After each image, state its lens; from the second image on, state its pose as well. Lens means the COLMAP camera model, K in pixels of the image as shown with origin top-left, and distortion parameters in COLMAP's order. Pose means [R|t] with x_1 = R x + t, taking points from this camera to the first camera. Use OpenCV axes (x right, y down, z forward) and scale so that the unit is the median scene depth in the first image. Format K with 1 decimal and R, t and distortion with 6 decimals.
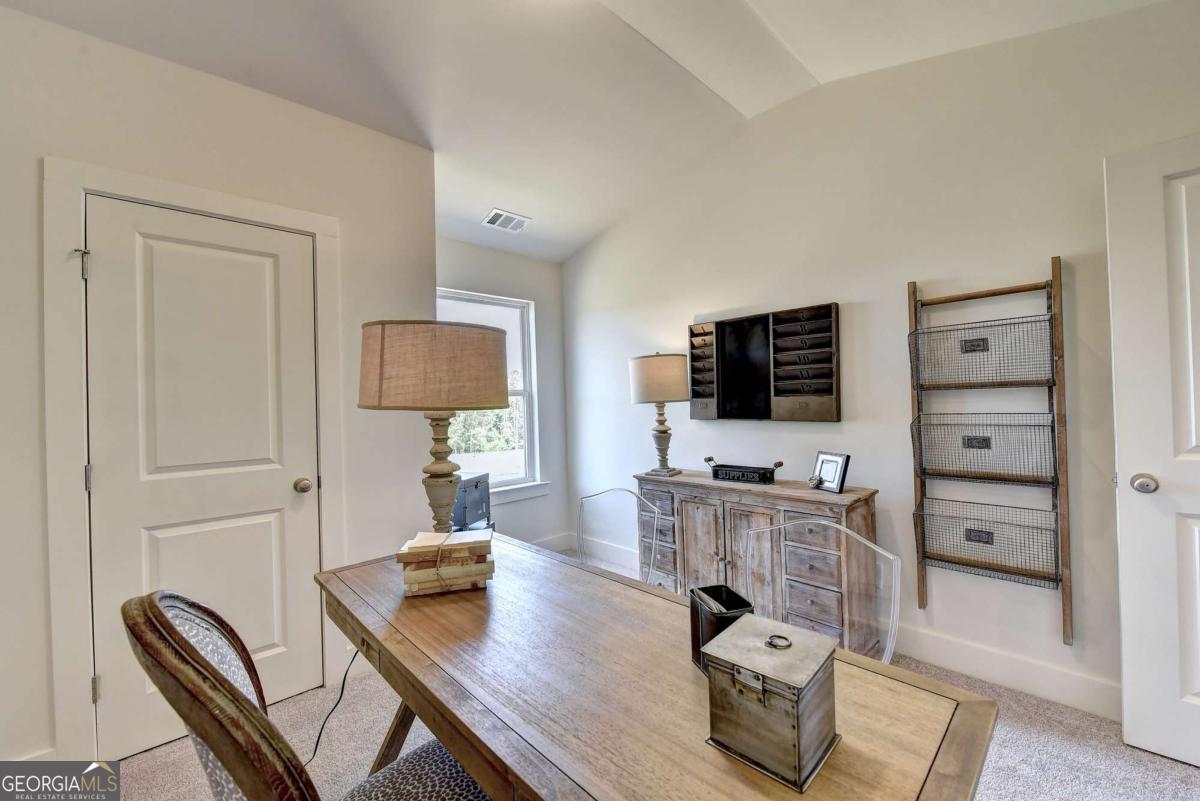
lens RADIAL K [[472.5, 0, 602.6], [0, 472.5, 400.3], [0, 0, 1]] dist [-0.009242, -0.000393]
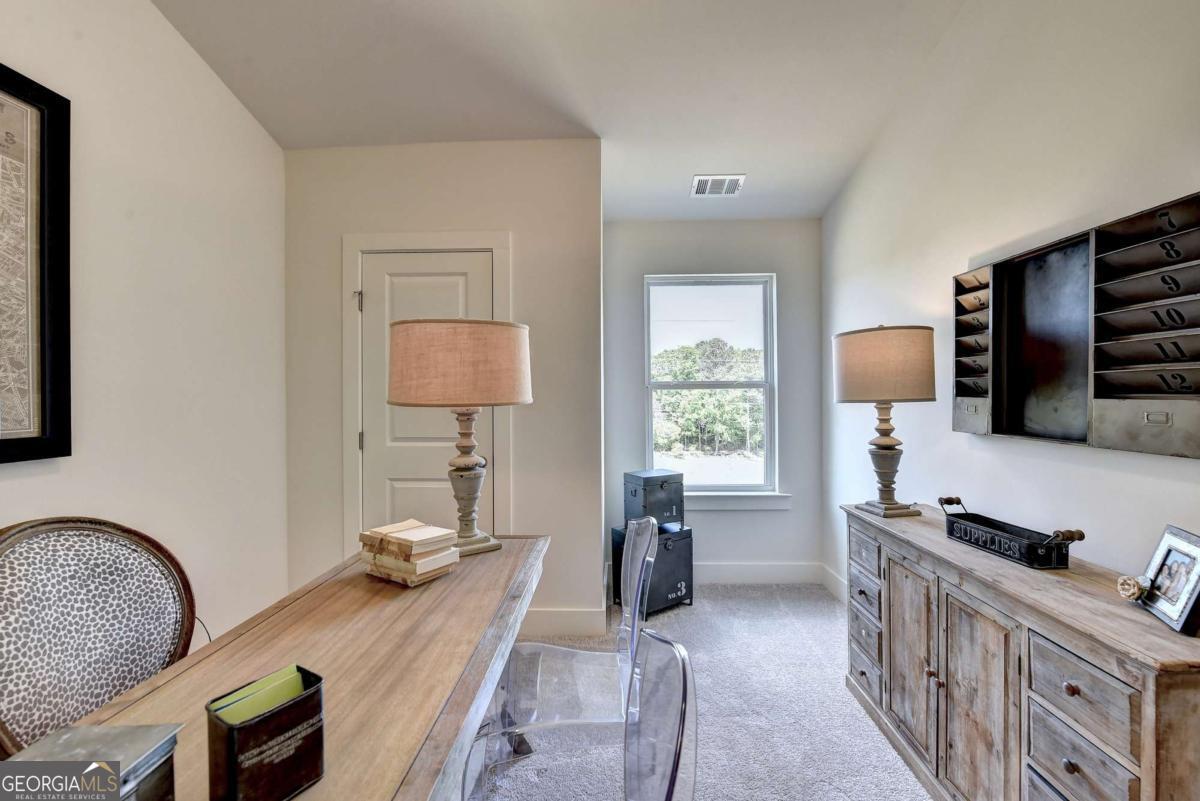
lens RADIAL K [[484.2, 0, 599.4], [0, 484.2, 400.1], [0, 0, 1]] dist [-0.010153, -0.000076]
pose [[0.704404, 0.029174, -0.709200, 0.356641], [-0.012047, 0.999502, 0.029150, -0.014425], [0.709697, -0.011990, 0.704405, 0.277992]]
